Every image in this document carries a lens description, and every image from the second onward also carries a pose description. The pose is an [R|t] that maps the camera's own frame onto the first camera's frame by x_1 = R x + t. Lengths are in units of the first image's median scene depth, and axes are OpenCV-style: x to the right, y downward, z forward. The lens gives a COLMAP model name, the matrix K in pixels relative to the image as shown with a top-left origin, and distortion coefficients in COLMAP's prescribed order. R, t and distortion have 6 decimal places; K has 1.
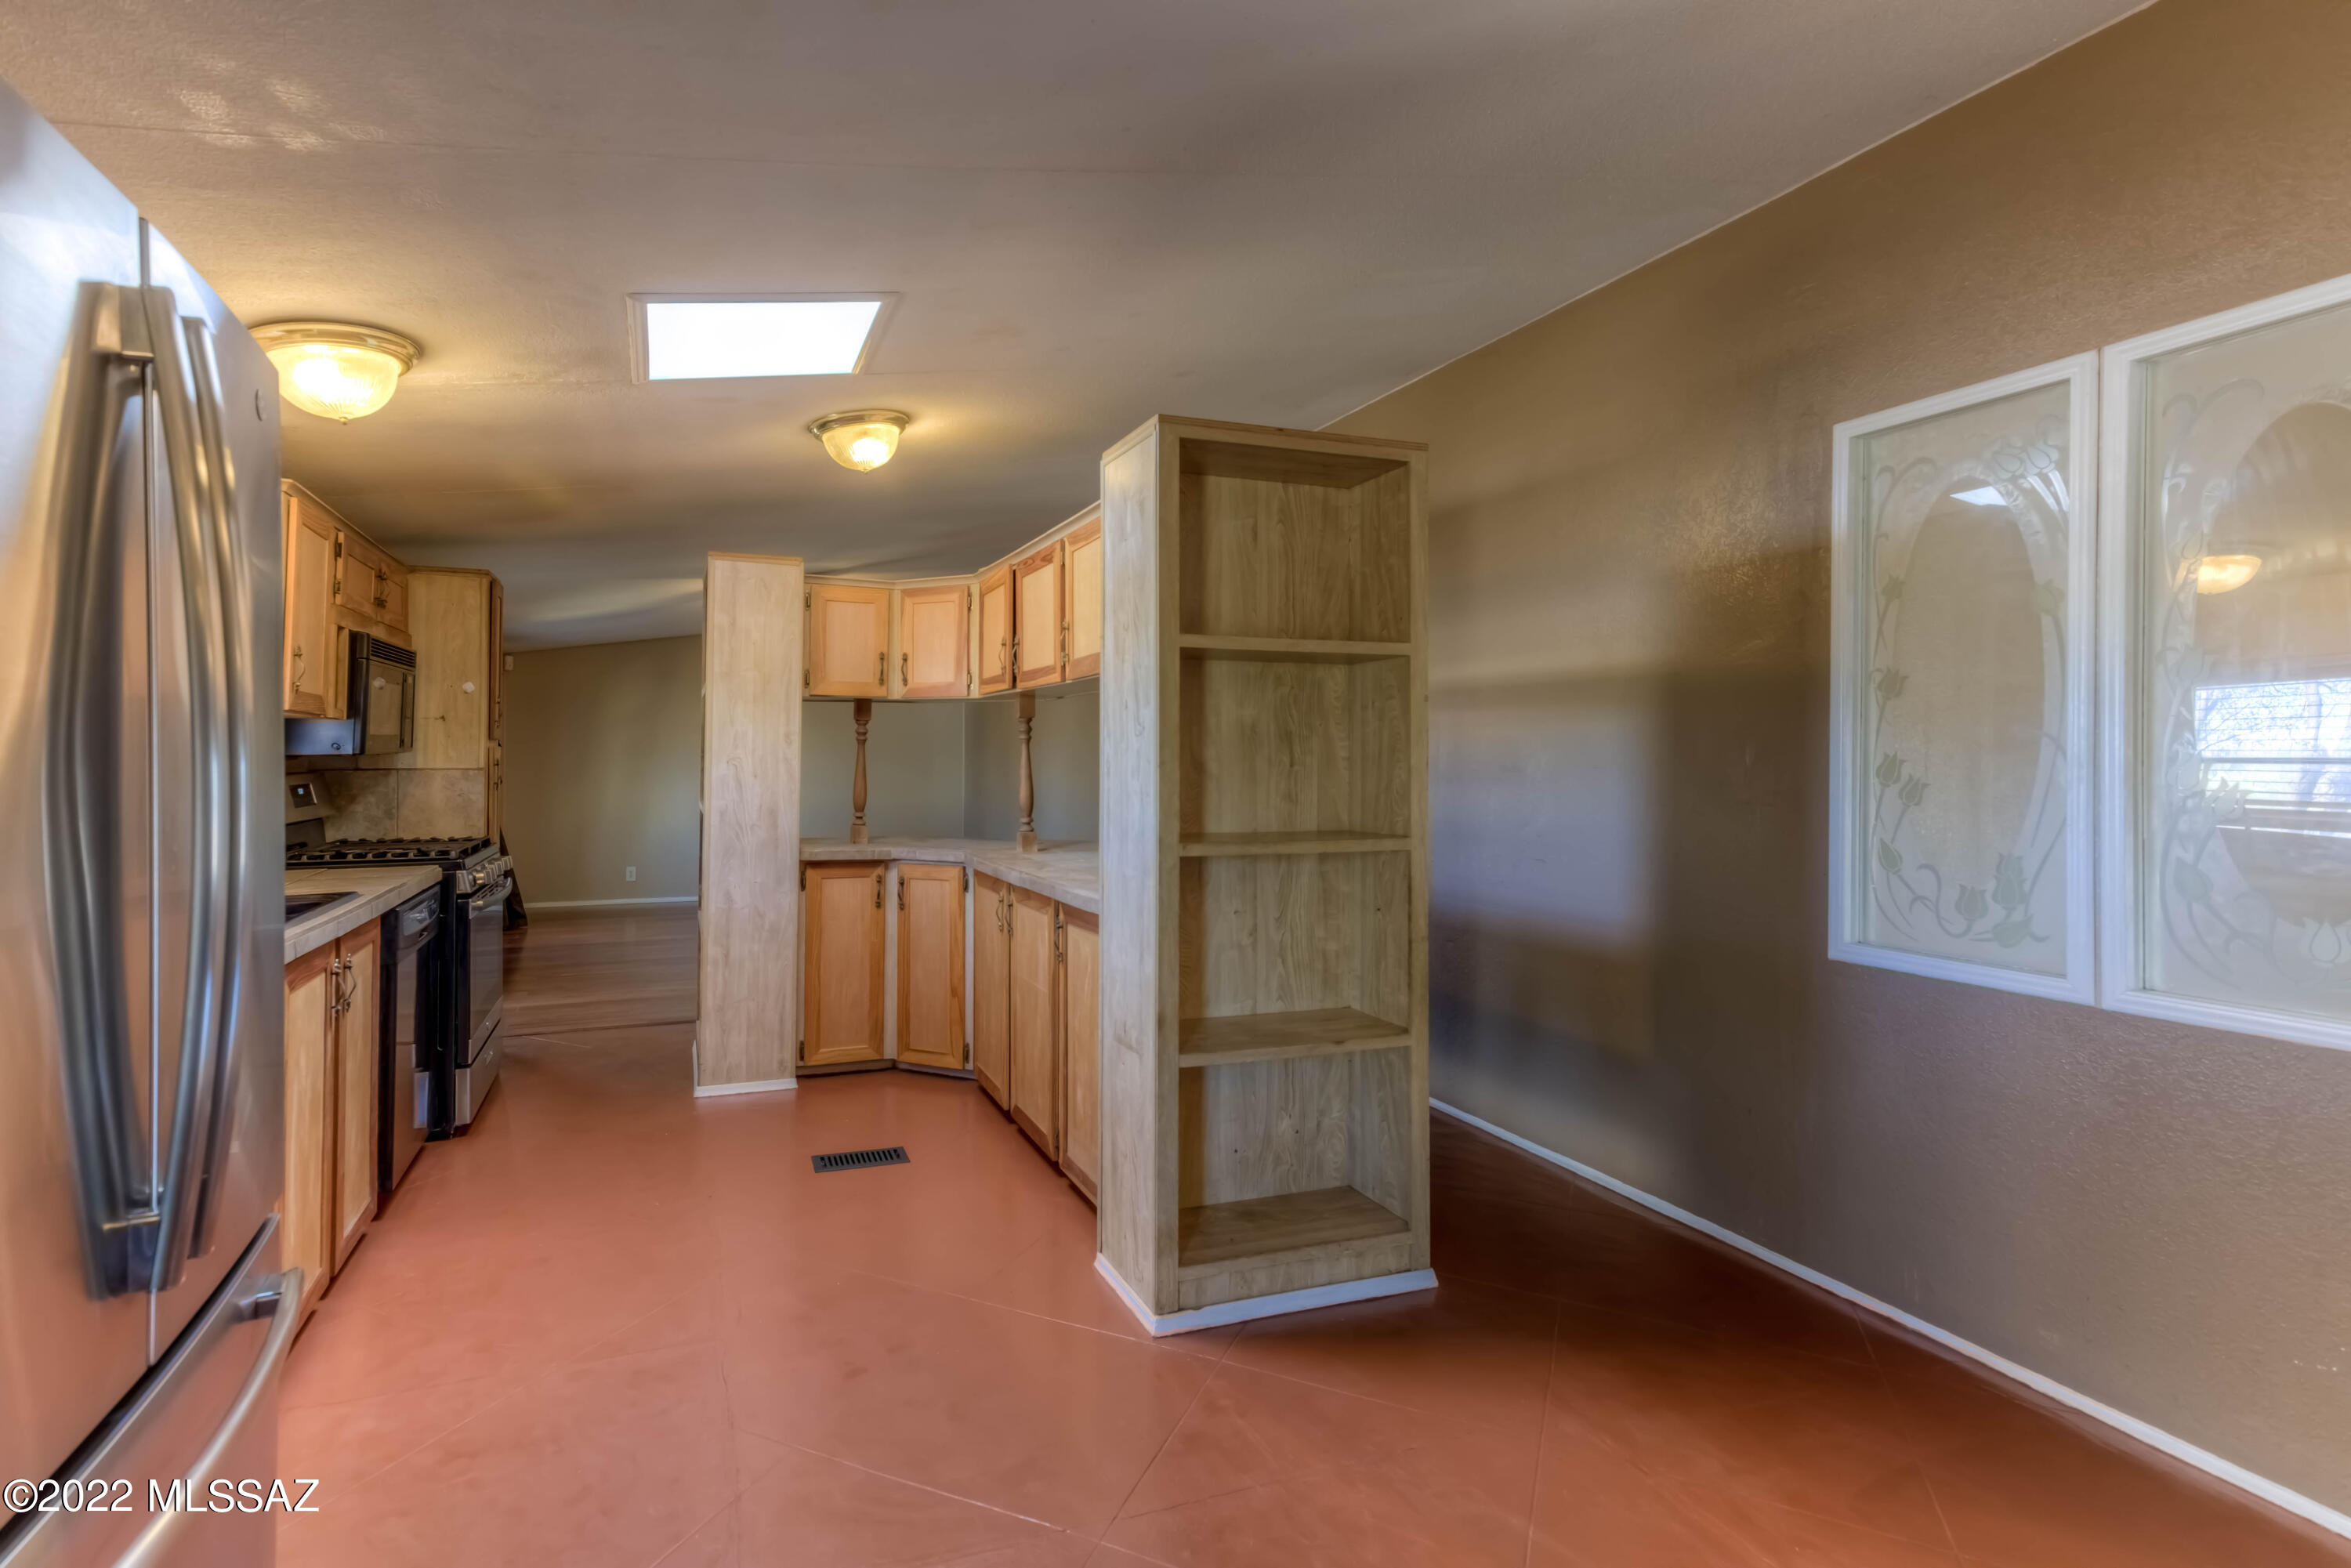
lens RADIAL K [[1137.0, 0, 1091.3], [0, 1137.0, 743.1], [0, 0, 1]] dist [0.002507, 0.000095]
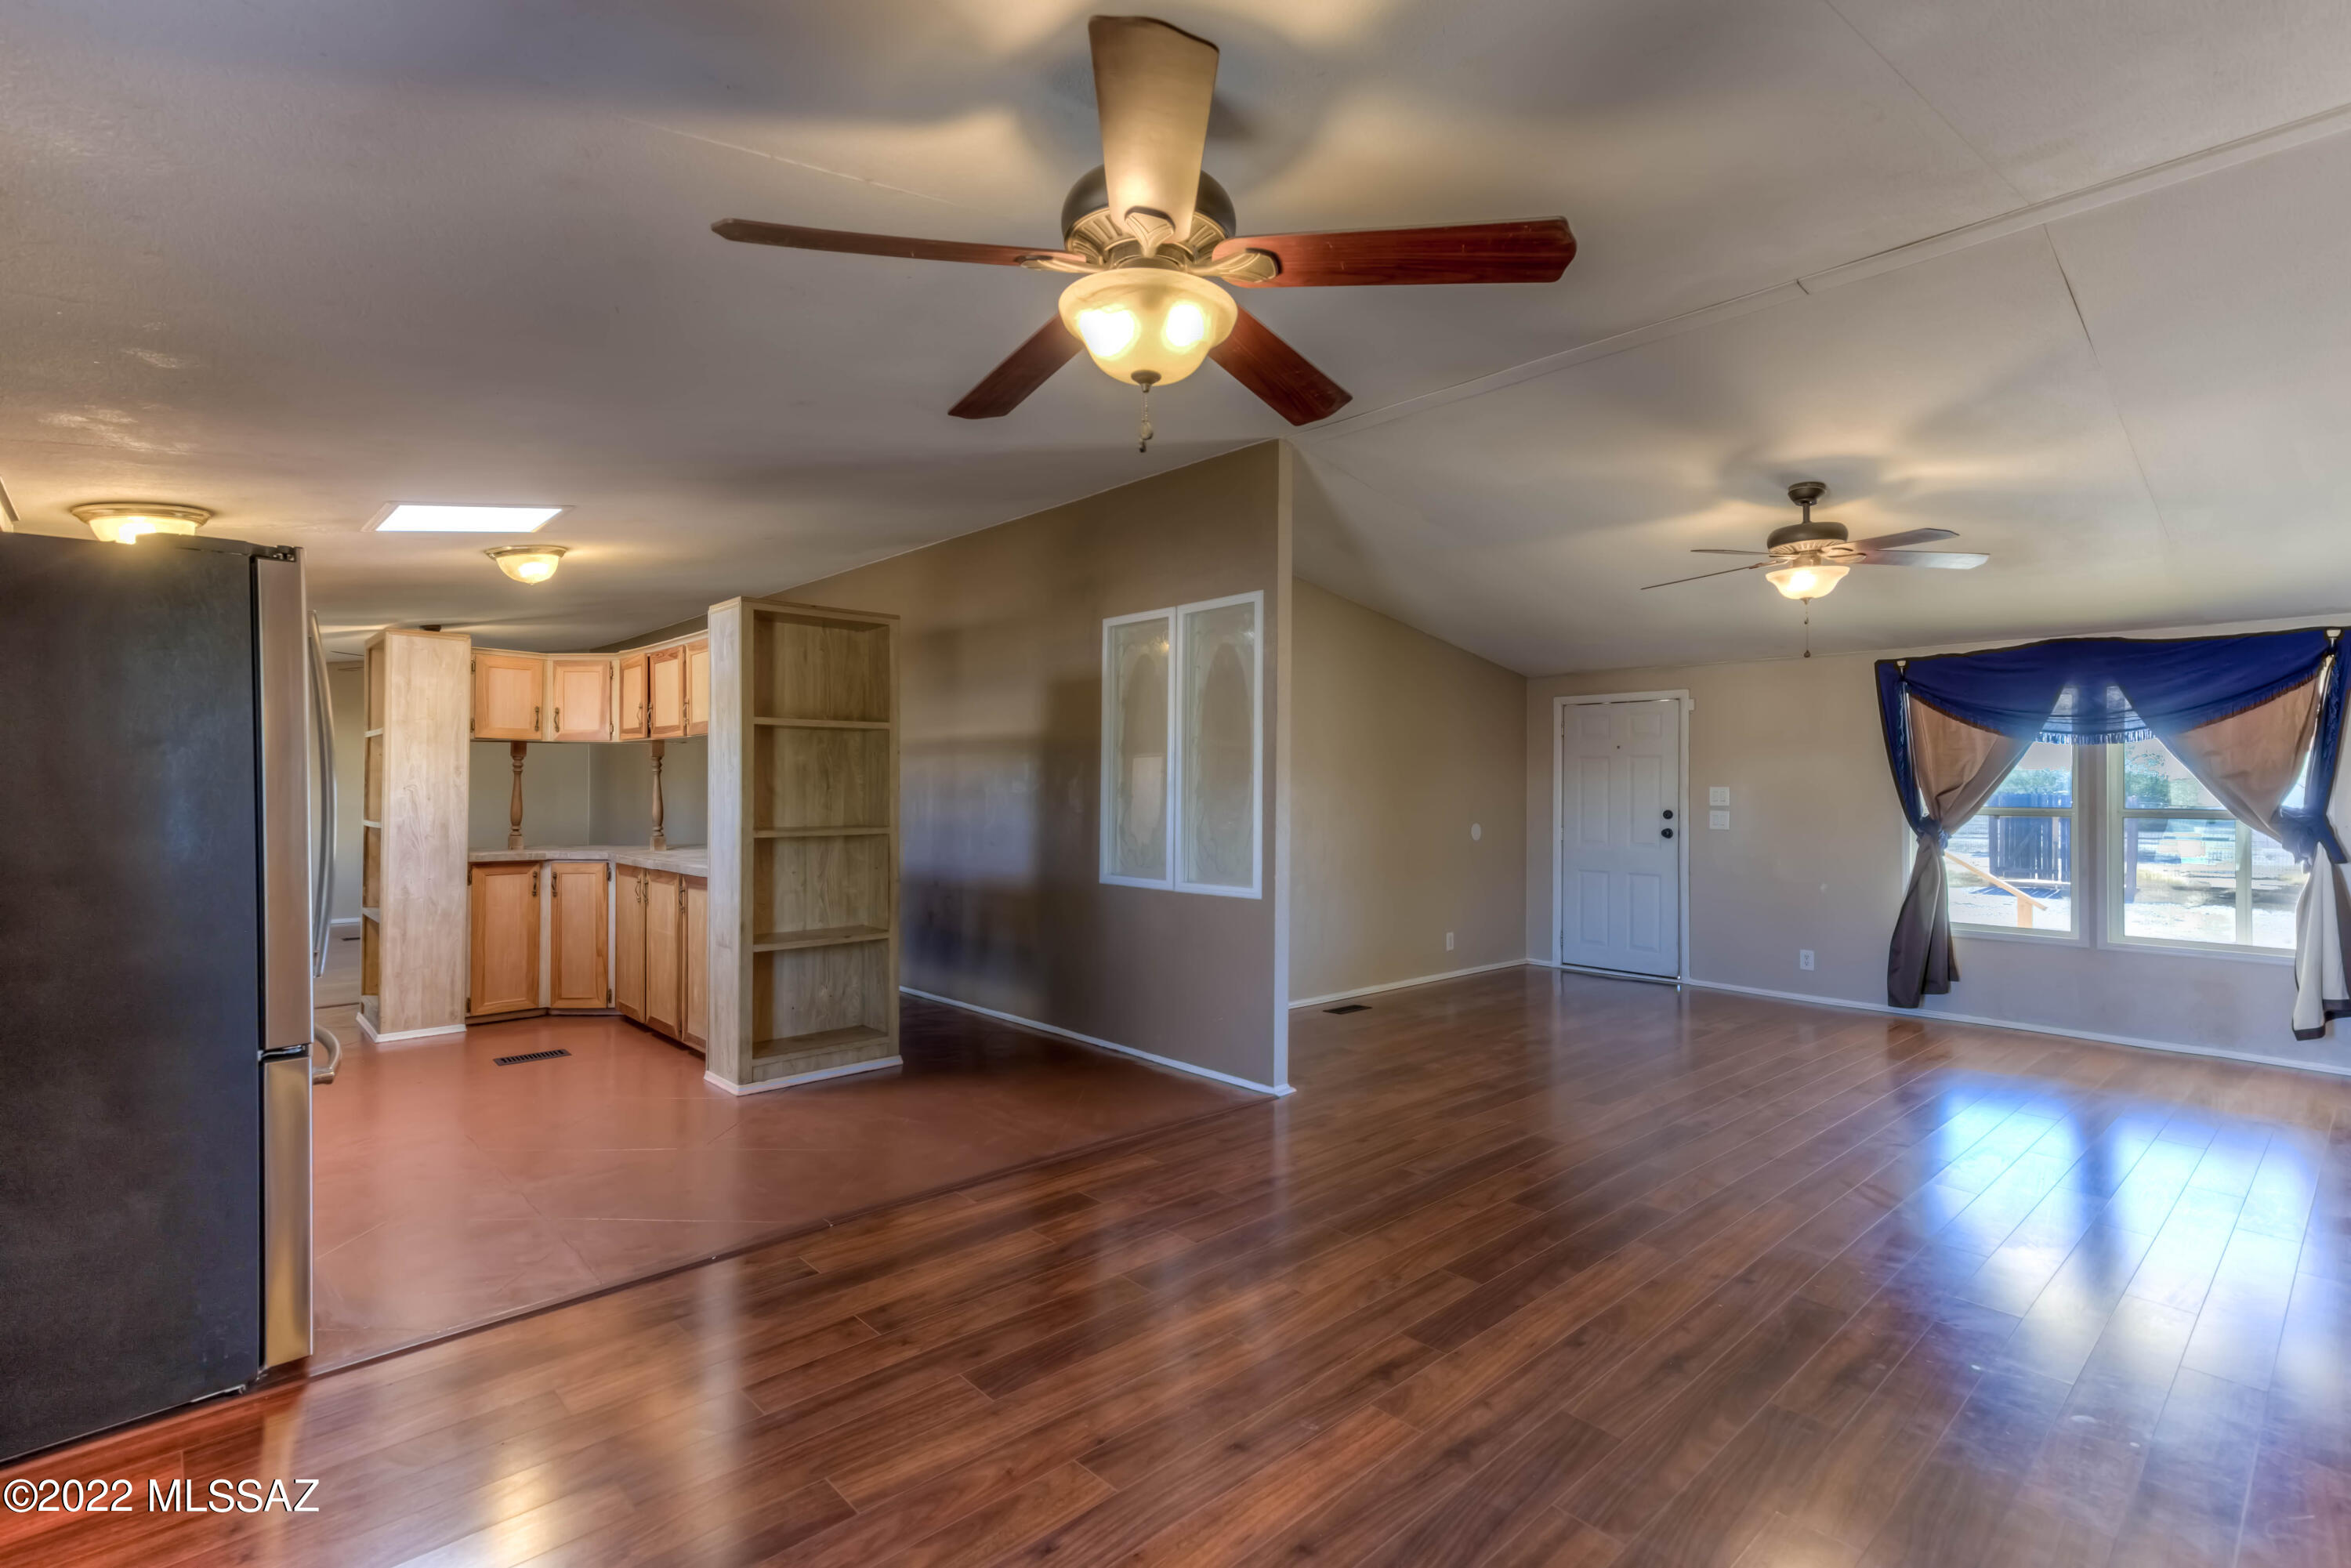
lens RADIAL K [[1093.7, 0, 1170.4], [0, 1093.7, 787.3], [0, 0, 1]] dist [0.026014, 0.000443]
pose [[0.925918, -0.001617, 0.377720, 0.020047], [-0.003752, 0.999902, 0.013476, -0.005520], [-0.377705, -0.013895, 0.925822, -0.585392]]
